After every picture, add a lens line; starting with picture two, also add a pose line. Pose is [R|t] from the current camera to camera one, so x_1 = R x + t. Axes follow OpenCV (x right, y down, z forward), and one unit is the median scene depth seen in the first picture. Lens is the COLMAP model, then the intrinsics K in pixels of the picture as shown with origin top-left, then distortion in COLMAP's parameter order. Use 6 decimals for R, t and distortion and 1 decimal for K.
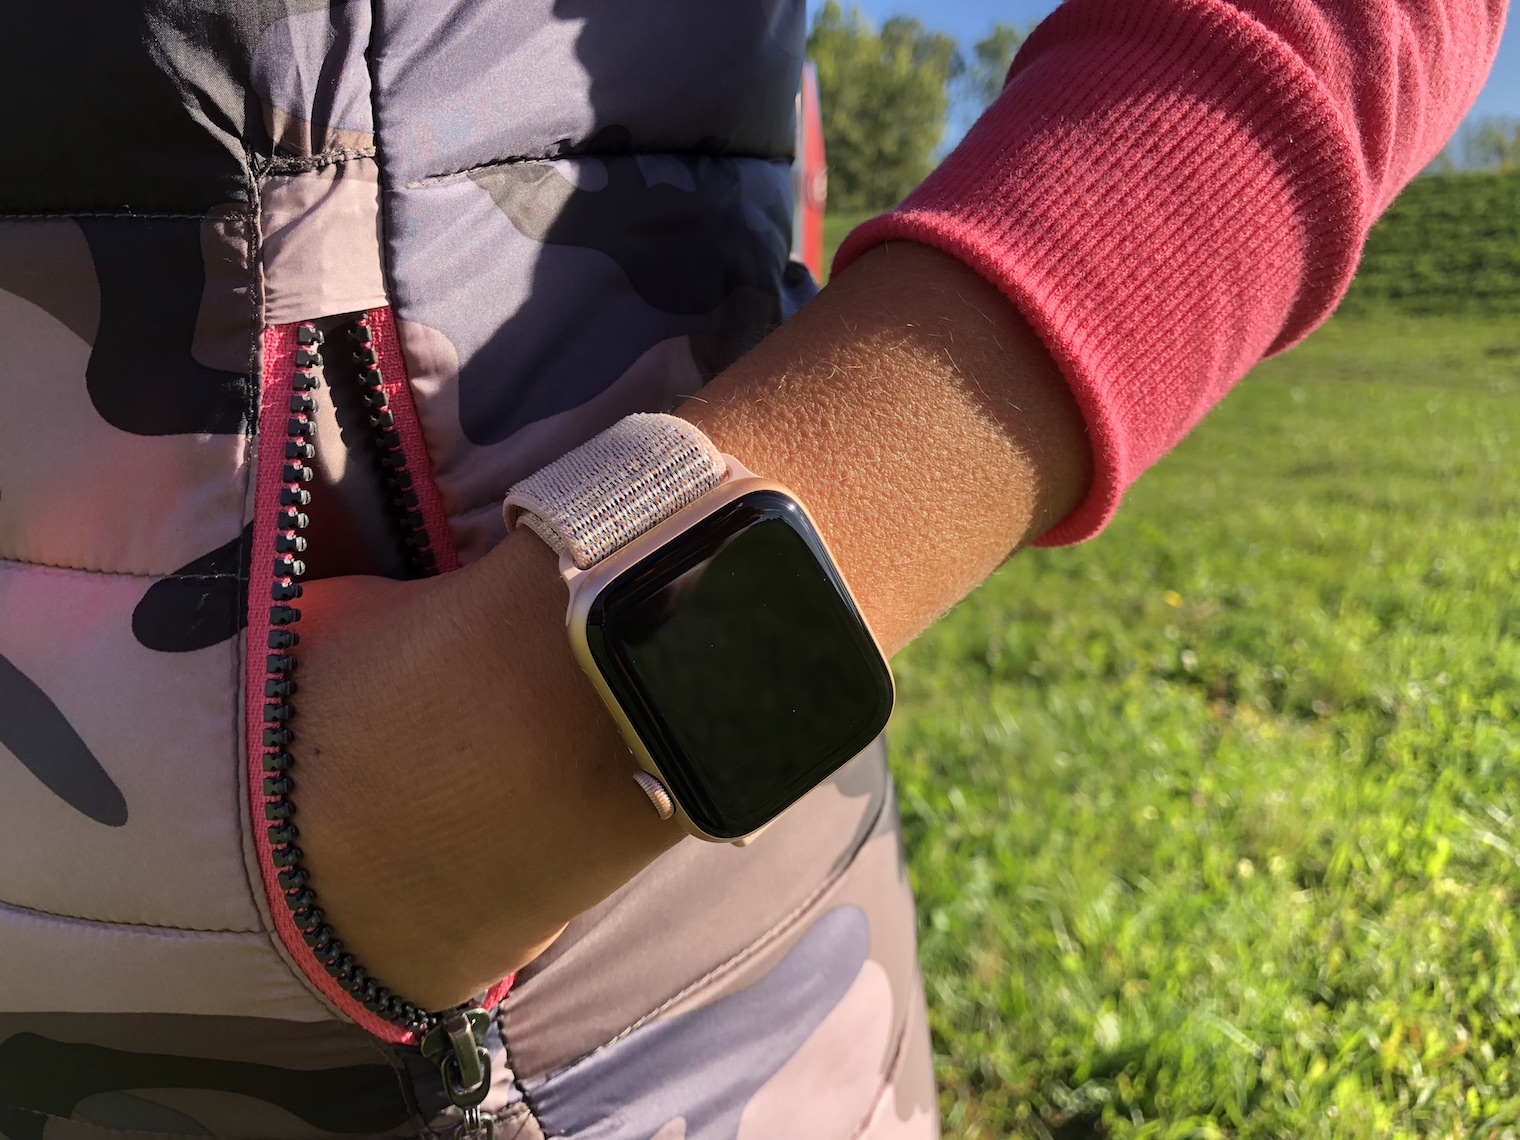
lens RADIAL K [[1322.7, 0, 748.8], [0, 1322.7, 523.5], [0, 0, 1]] dist [-0.020466, -0.003224]
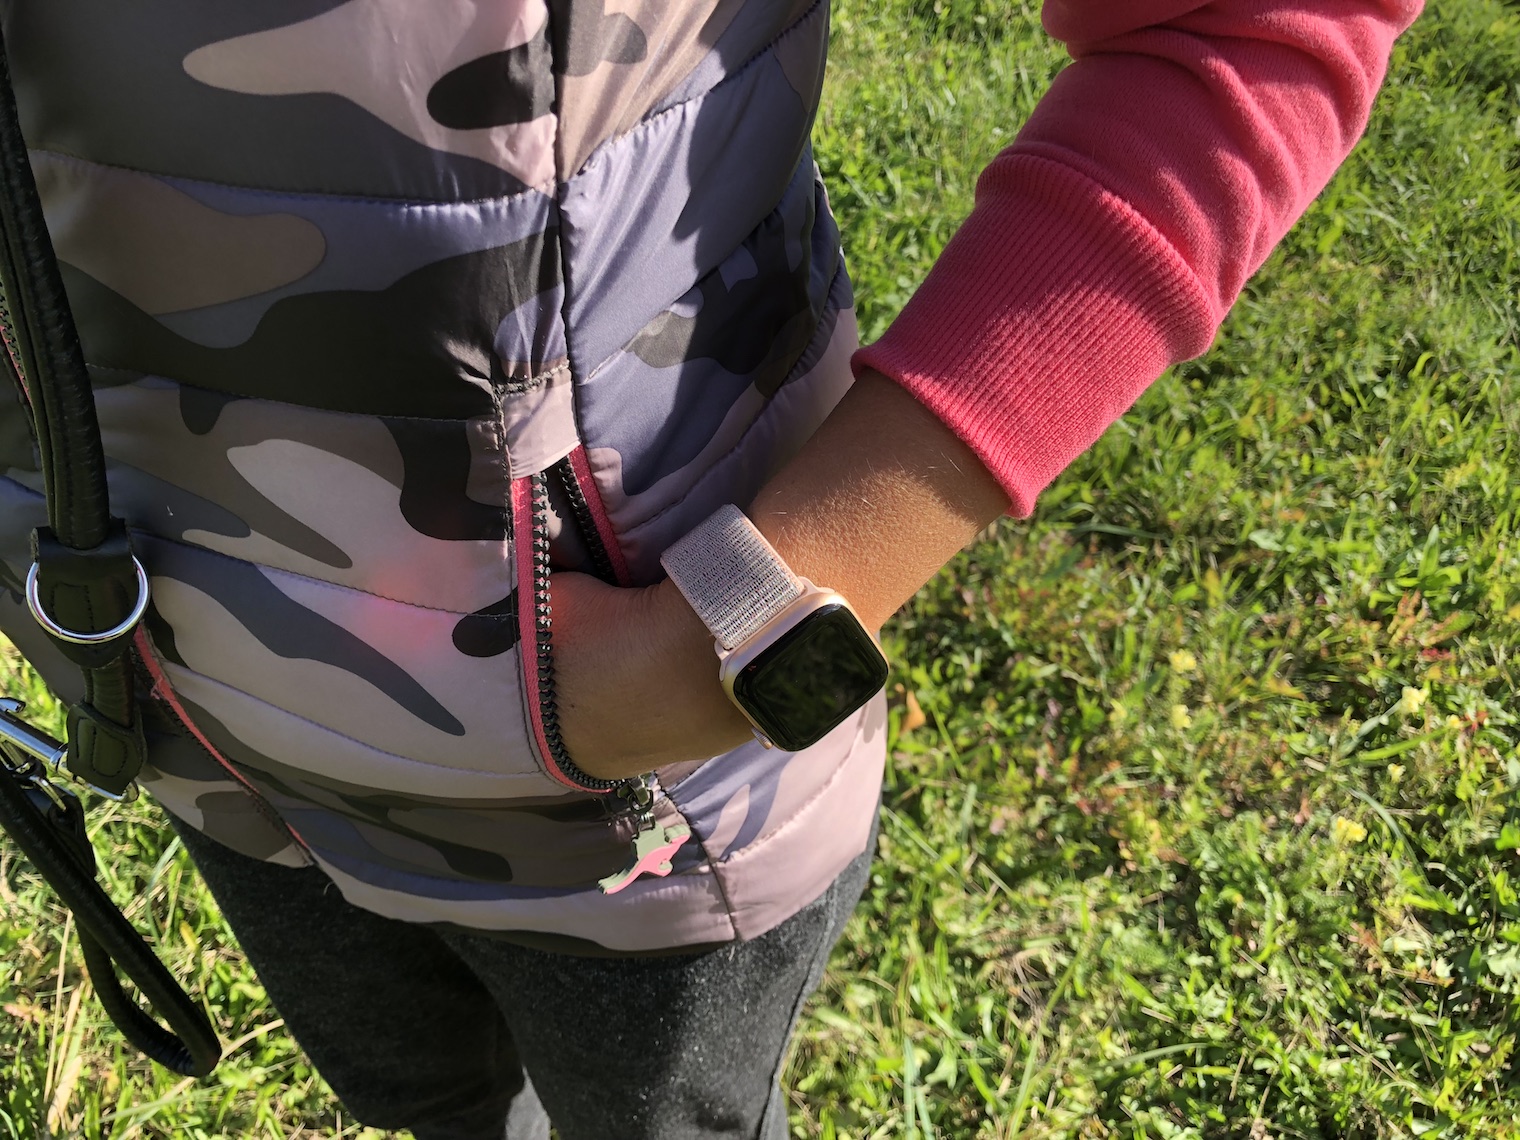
lens RADIAL K [[1322.7, 0, 756.9], [0, 1322.7, 570.2], [0, 0, 1]] dist [-0.020466, -0.003224]
pose [[0.998188, -0.025727, 0.054404, -0.154665], [-0.006707, 0.850824, 0.525408, -0.871039], [-0.059805, -0.524821, 0.849109, -0.424943]]
